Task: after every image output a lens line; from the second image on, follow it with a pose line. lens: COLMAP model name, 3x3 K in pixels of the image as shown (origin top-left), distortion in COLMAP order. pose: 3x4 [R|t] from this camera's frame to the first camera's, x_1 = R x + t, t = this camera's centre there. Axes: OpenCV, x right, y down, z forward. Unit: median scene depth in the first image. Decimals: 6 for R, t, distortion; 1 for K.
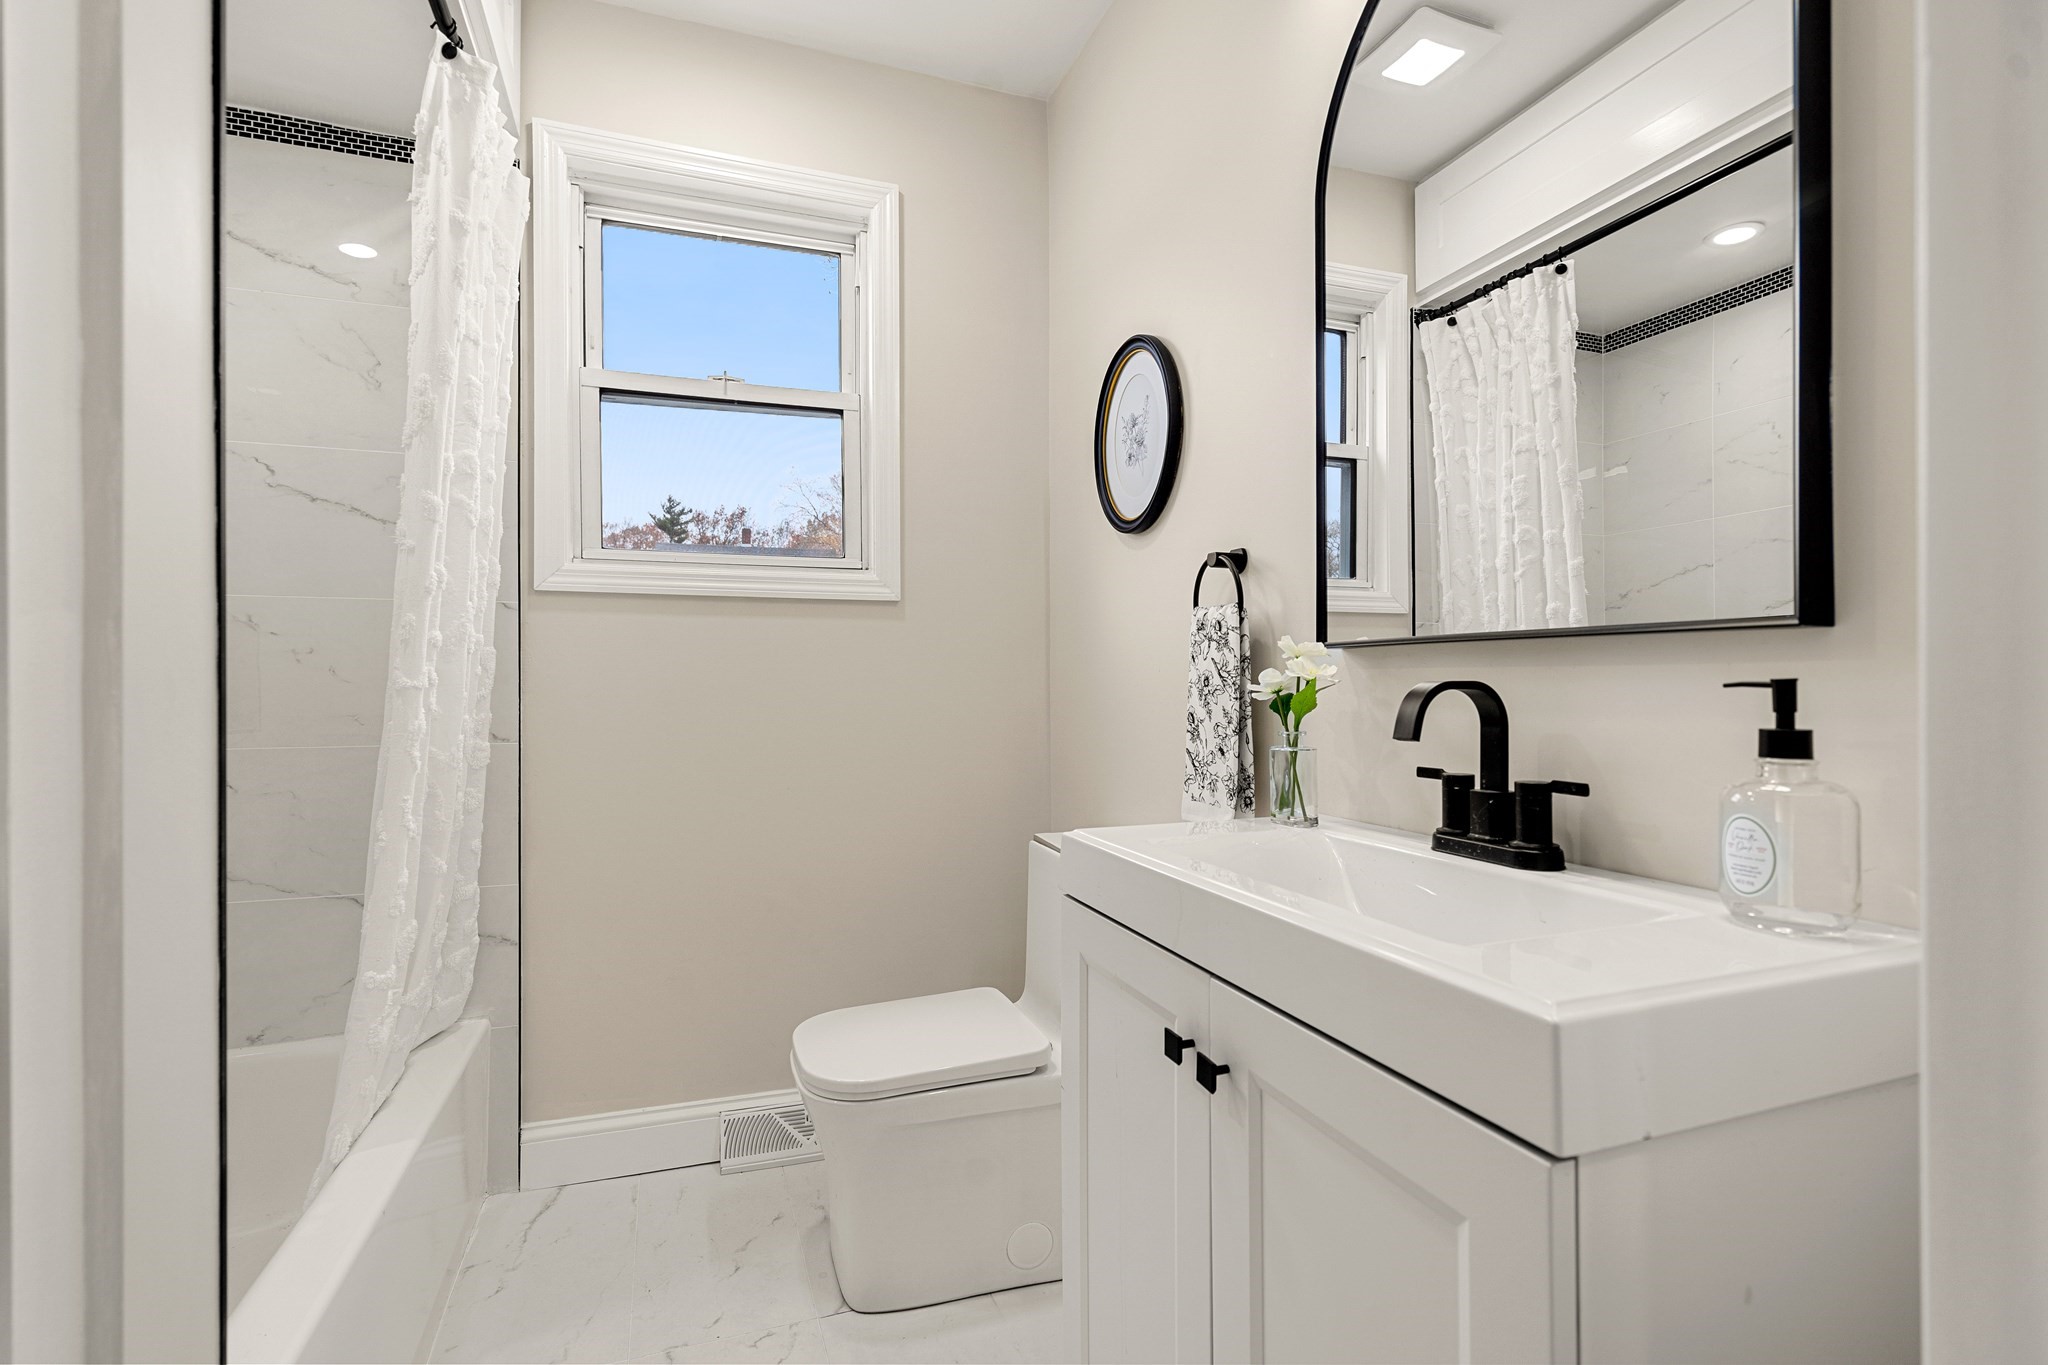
lens RADIAL K [[939.9, 0, 1006.8], [0, 939.9, 660.8], [0, 0, 1]] dist [-0.000546, 0.000320]
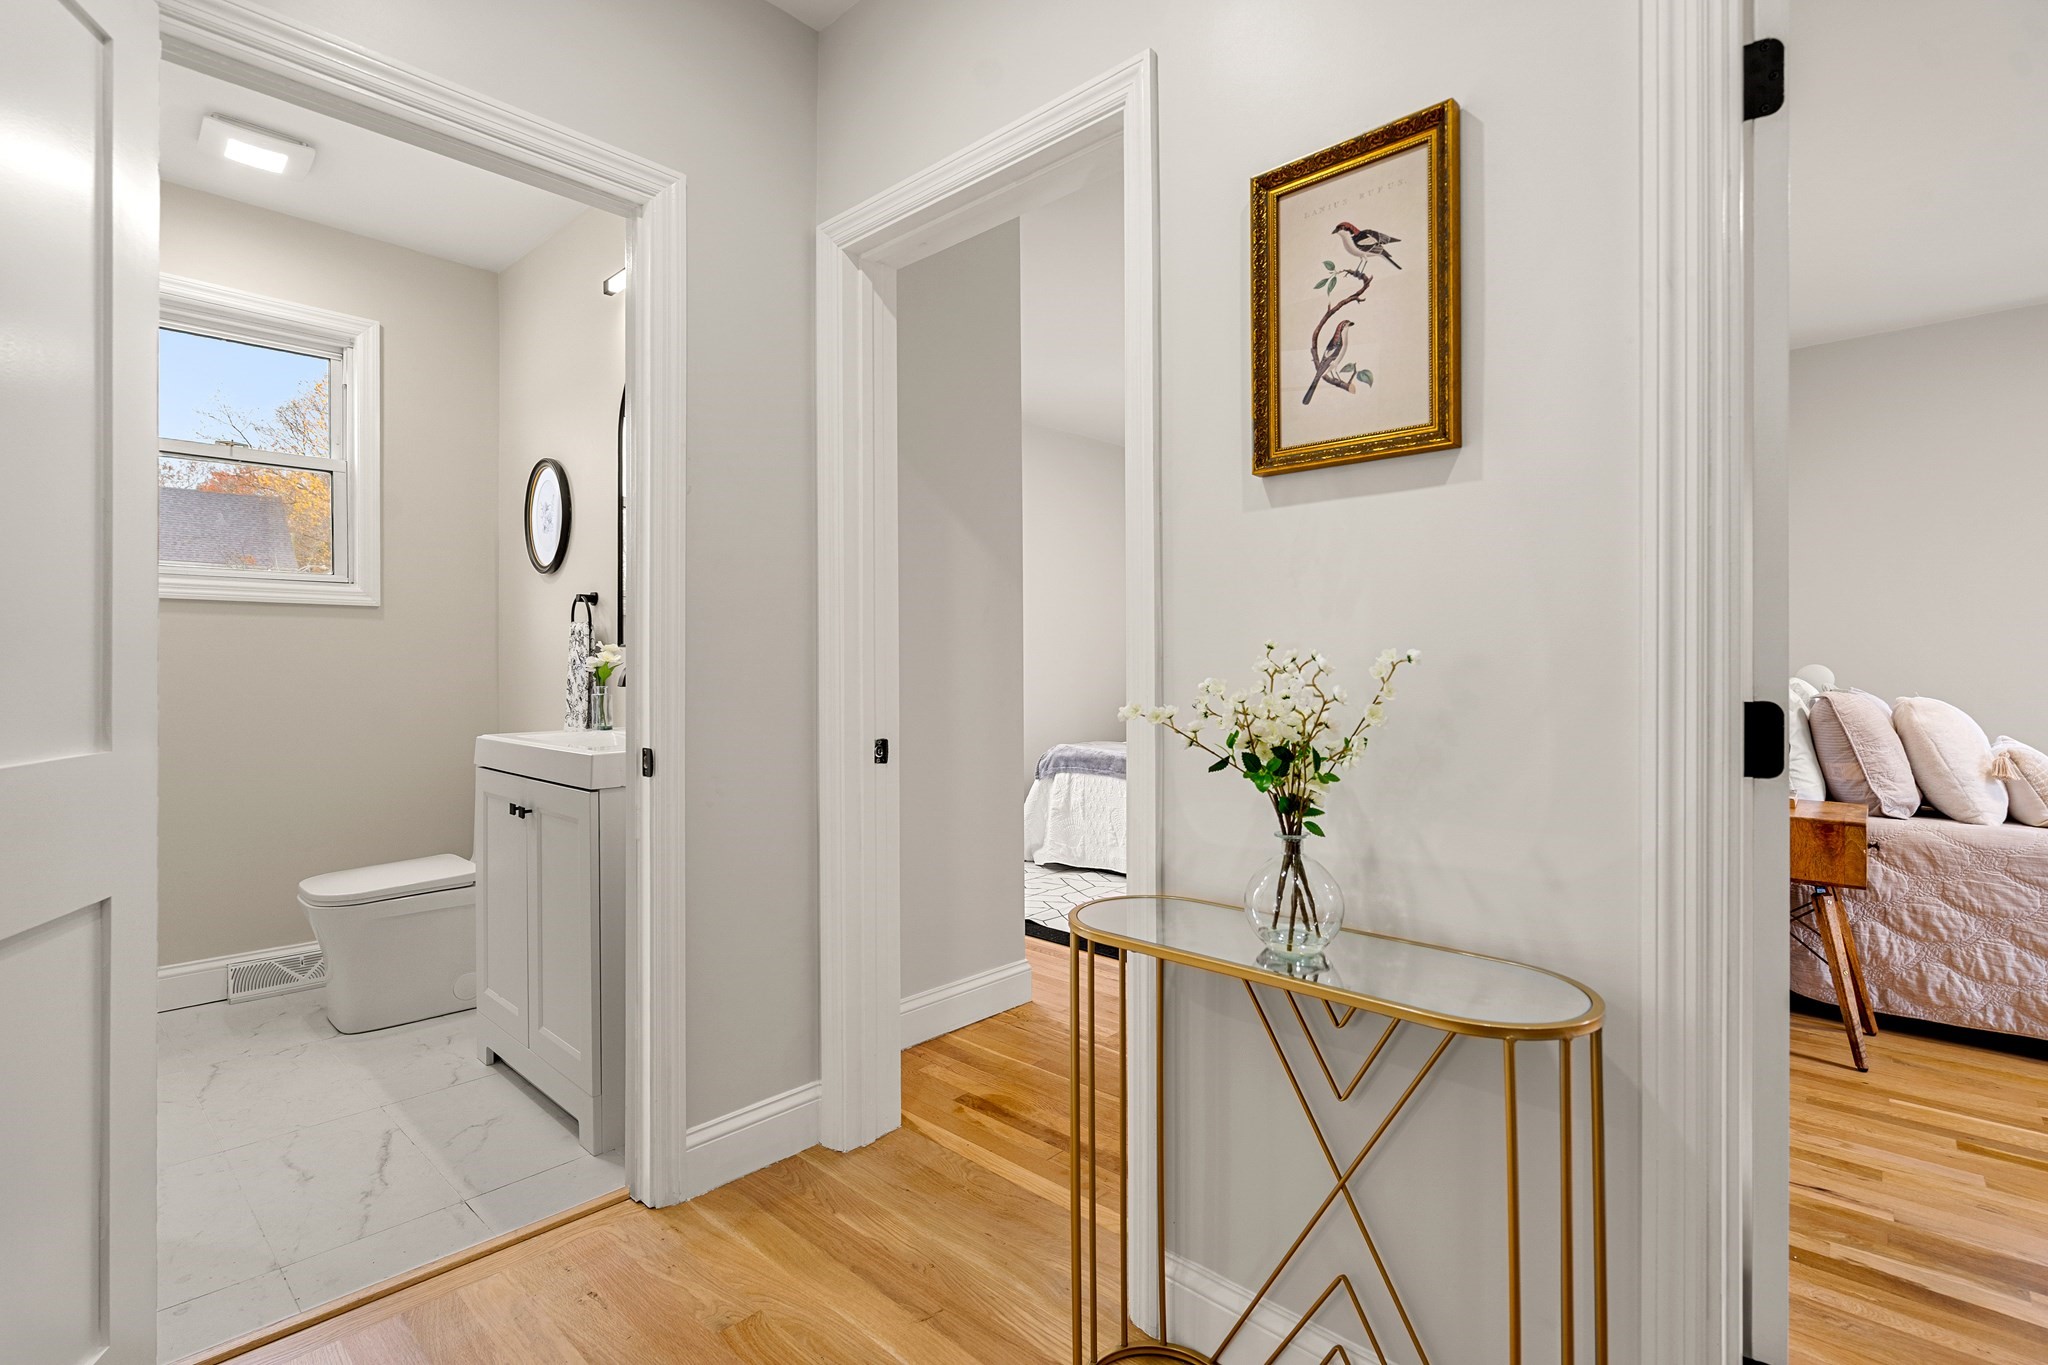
lens RADIAL K [[951.8, 0, 1023.2], [0, 951.8, 662.2], [0, 0, 1]] dist [-0.001200, 0.000131]
pose [[0.885720, 0.004181, 0.464201, 0.106421], [-0.014034, 0.999744, 0.017773, -0.021483], [-0.464008, -0.022257, 0.885551, -0.961585]]
